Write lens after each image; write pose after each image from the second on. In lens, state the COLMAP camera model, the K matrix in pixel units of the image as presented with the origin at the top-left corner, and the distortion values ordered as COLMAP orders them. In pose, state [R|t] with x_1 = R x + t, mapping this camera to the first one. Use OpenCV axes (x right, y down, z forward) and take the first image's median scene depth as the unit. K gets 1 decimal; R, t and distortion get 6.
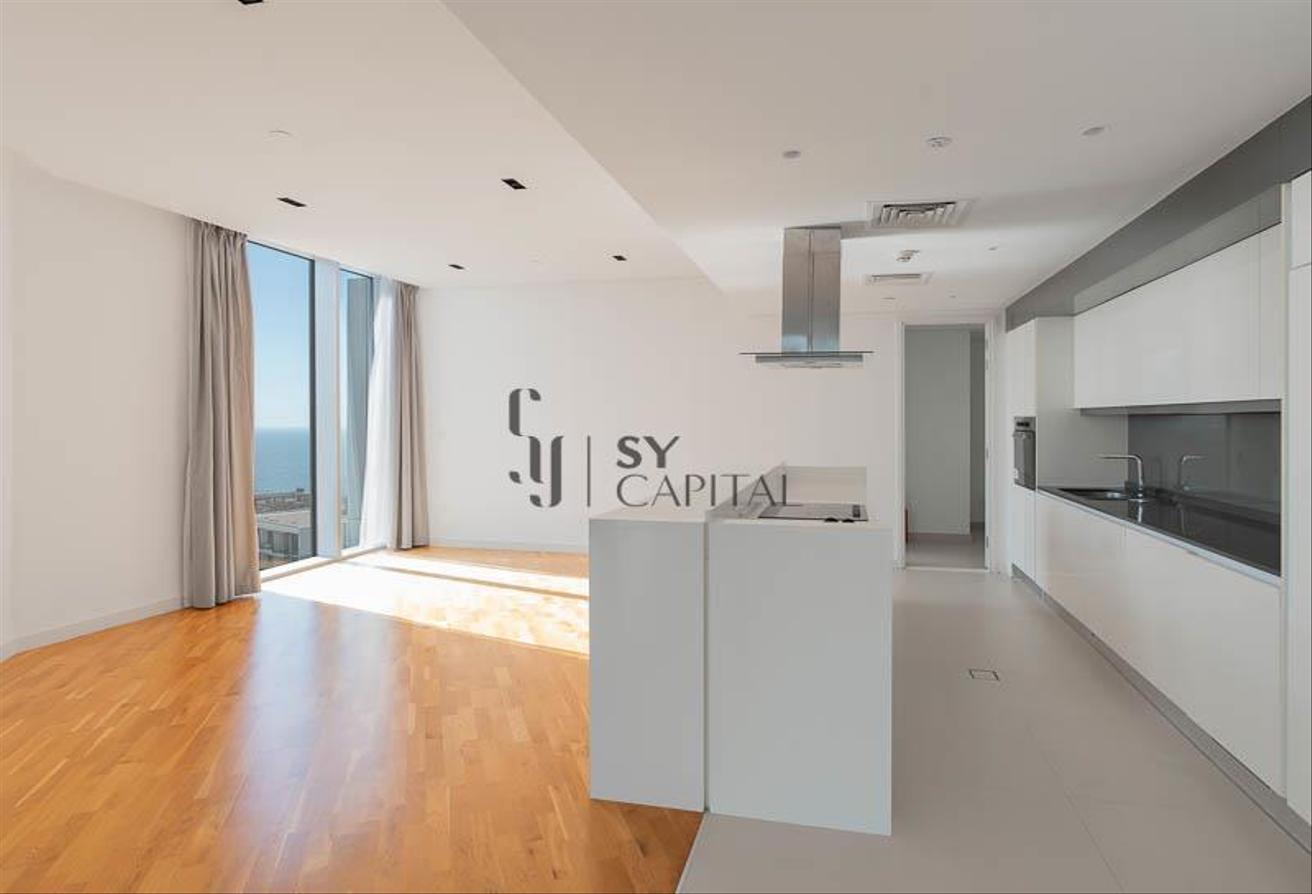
lens RADIAL K [[669.8, 0, 686.7], [0, 669.8, 422.1], [0, 0, 1]] dist [-0.009296, 0.007363]
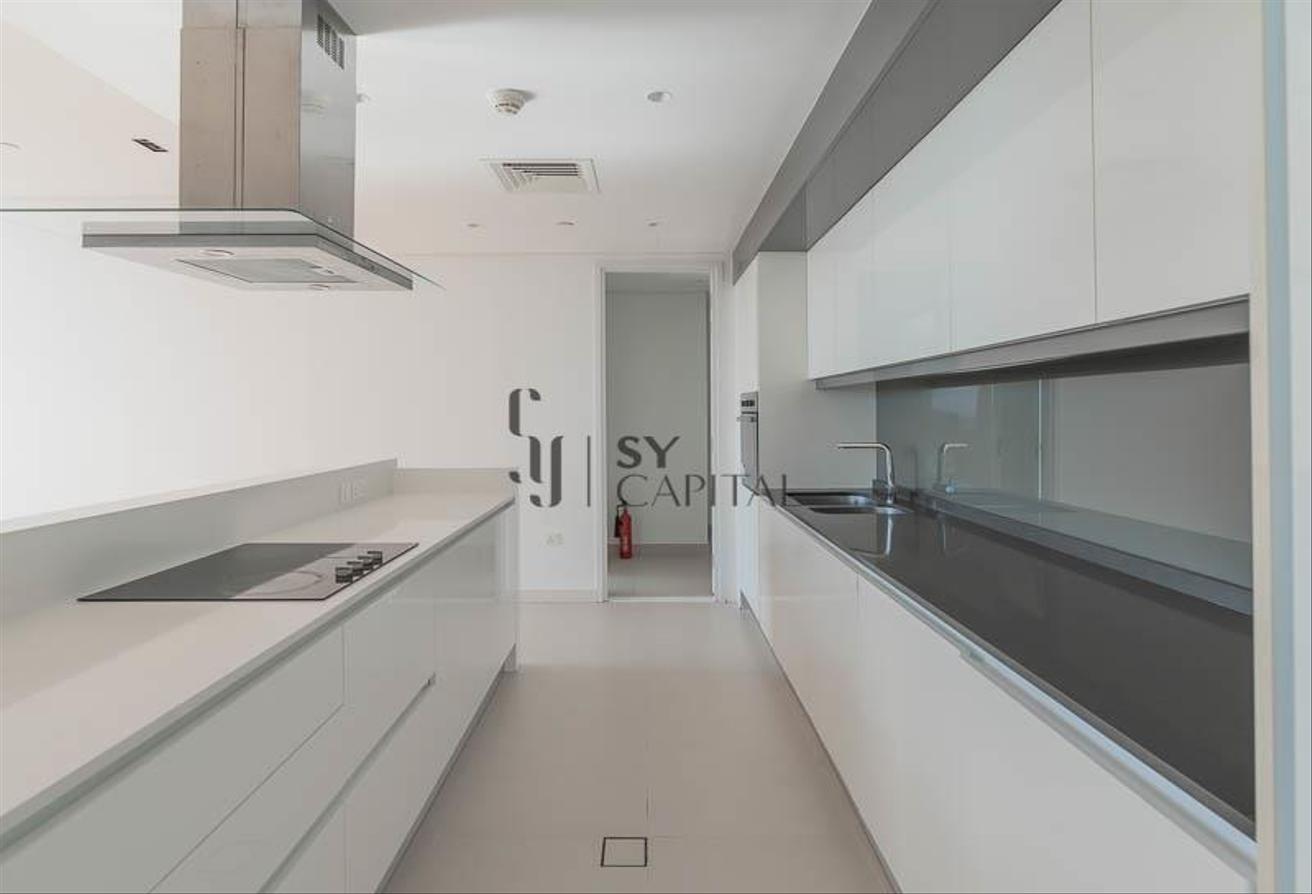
lens RADIAL K [[669.8, 0, 611.2], [0, 669.8, 413.4], [0, 0, 1]] dist [-0.009296, 0.007363]
pose [[0.982930, -0.006919, 0.183850, 0.246990], [0.007379, 0.999971, -0.001815, 0.016058], [-0.183832, 0.003141, 0.982953, 0.341714]]
